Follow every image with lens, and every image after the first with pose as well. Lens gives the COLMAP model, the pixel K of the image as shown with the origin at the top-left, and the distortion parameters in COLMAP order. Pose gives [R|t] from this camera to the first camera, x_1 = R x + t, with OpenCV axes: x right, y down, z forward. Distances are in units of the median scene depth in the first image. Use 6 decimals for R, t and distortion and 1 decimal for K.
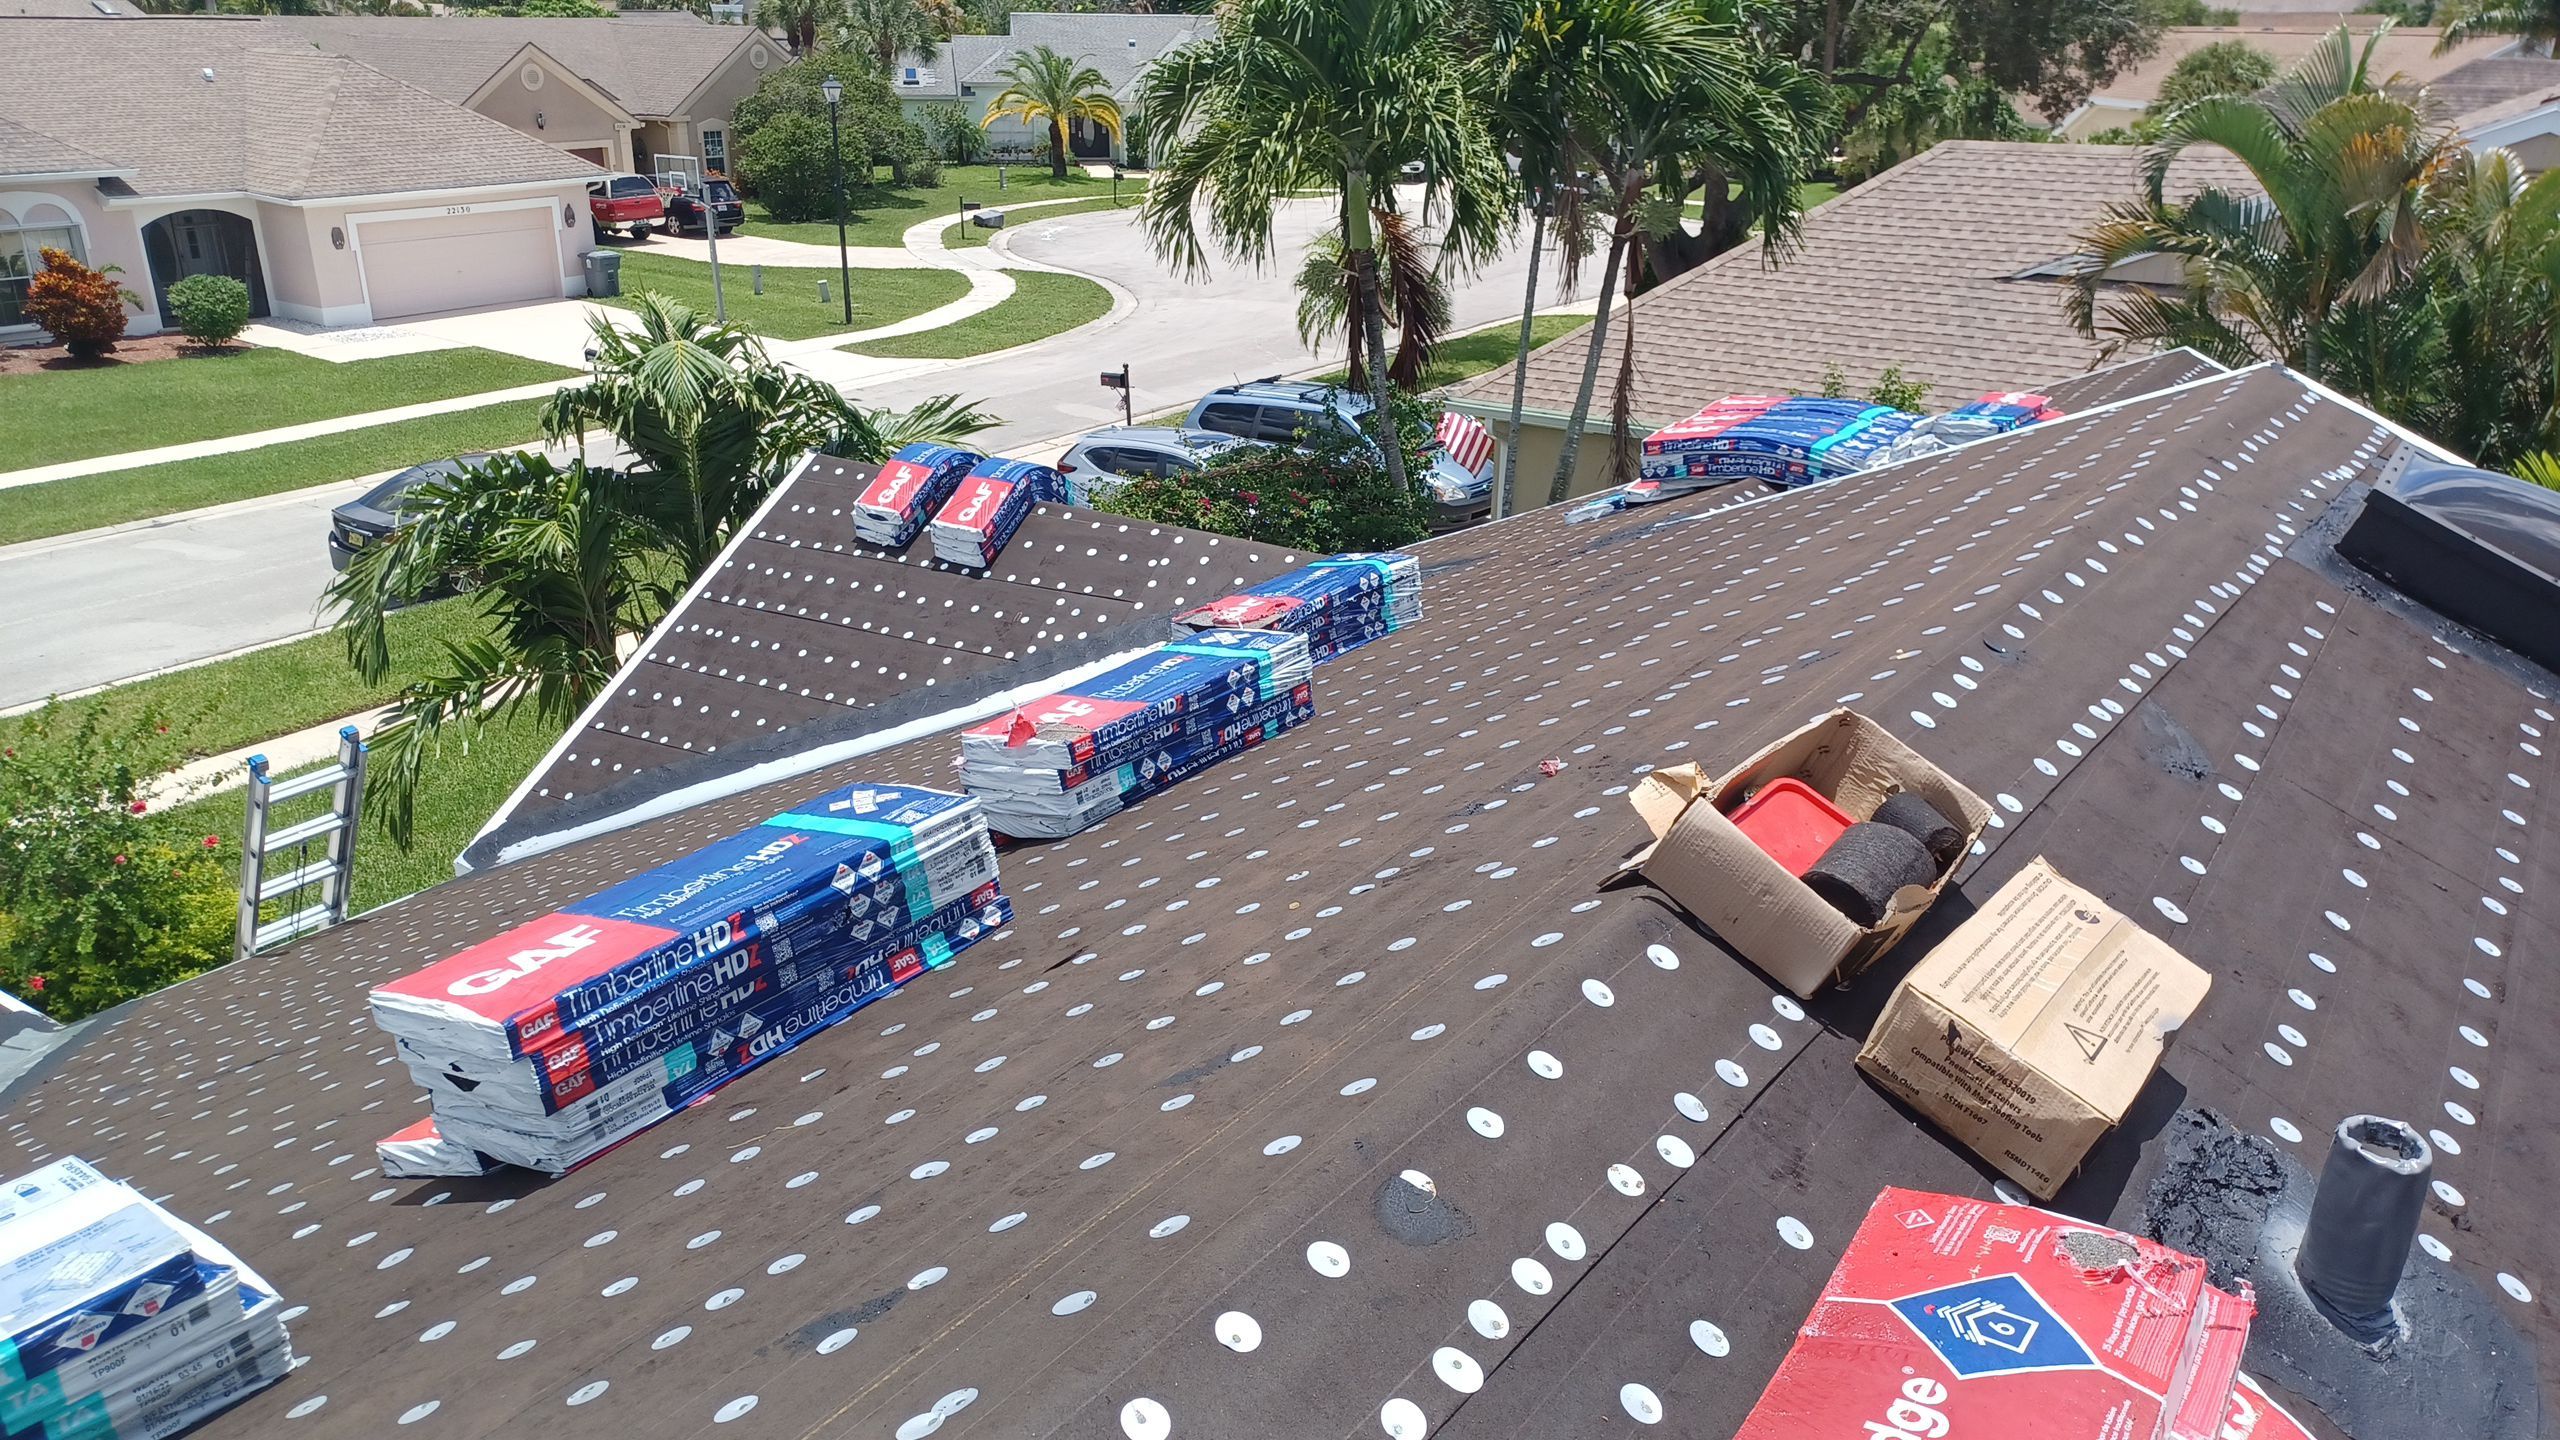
lens RADIAL K [[2064.1, 0, 1368.8], [0, 2064.1, 712.4], [0, 0, 1]] dist [0.130482, -0.150696]
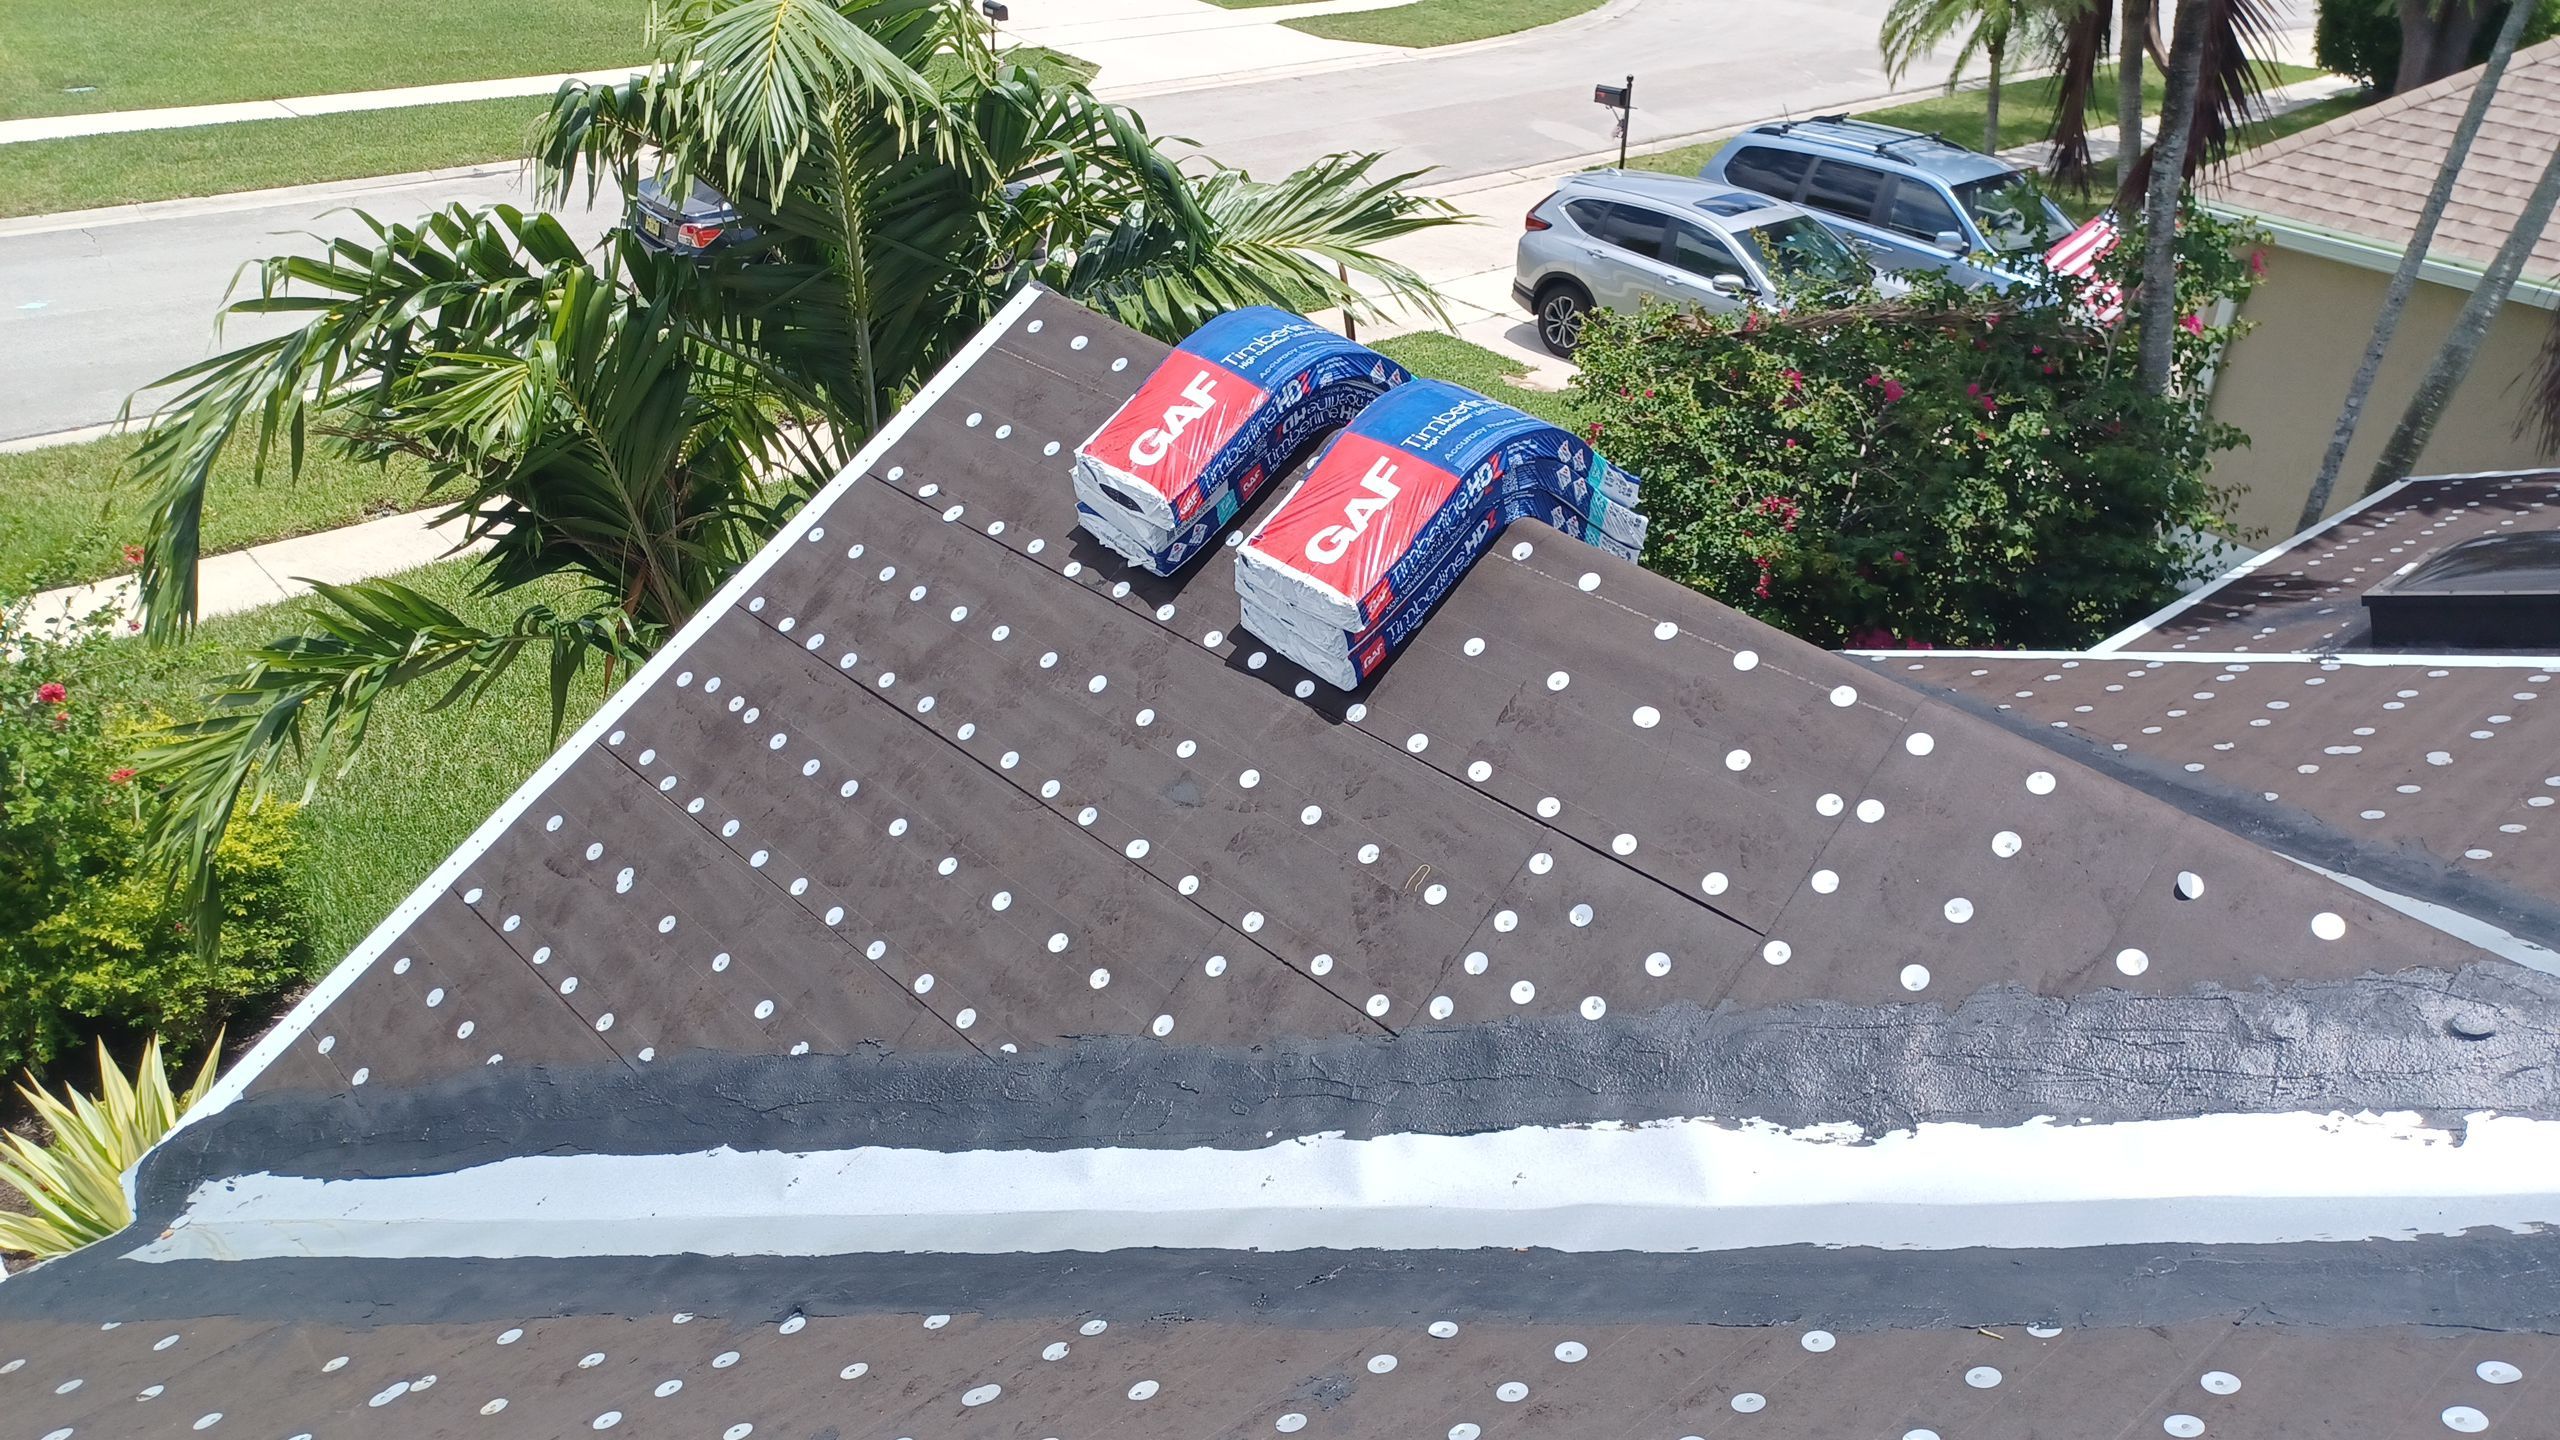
lens RADIAL K [[2039.2, 0, 1289.3], [0, 2039.2, 782.0], [0, 0, 1]] dist [0.105494, -0.173571]
pose [[0.963950, 0.165659, -0.208225, -0.111829], [-0.127567, 0.974477, 0.184717, -0.117351], [0.233511, -0.151496, 0.960480, 0.612888]]
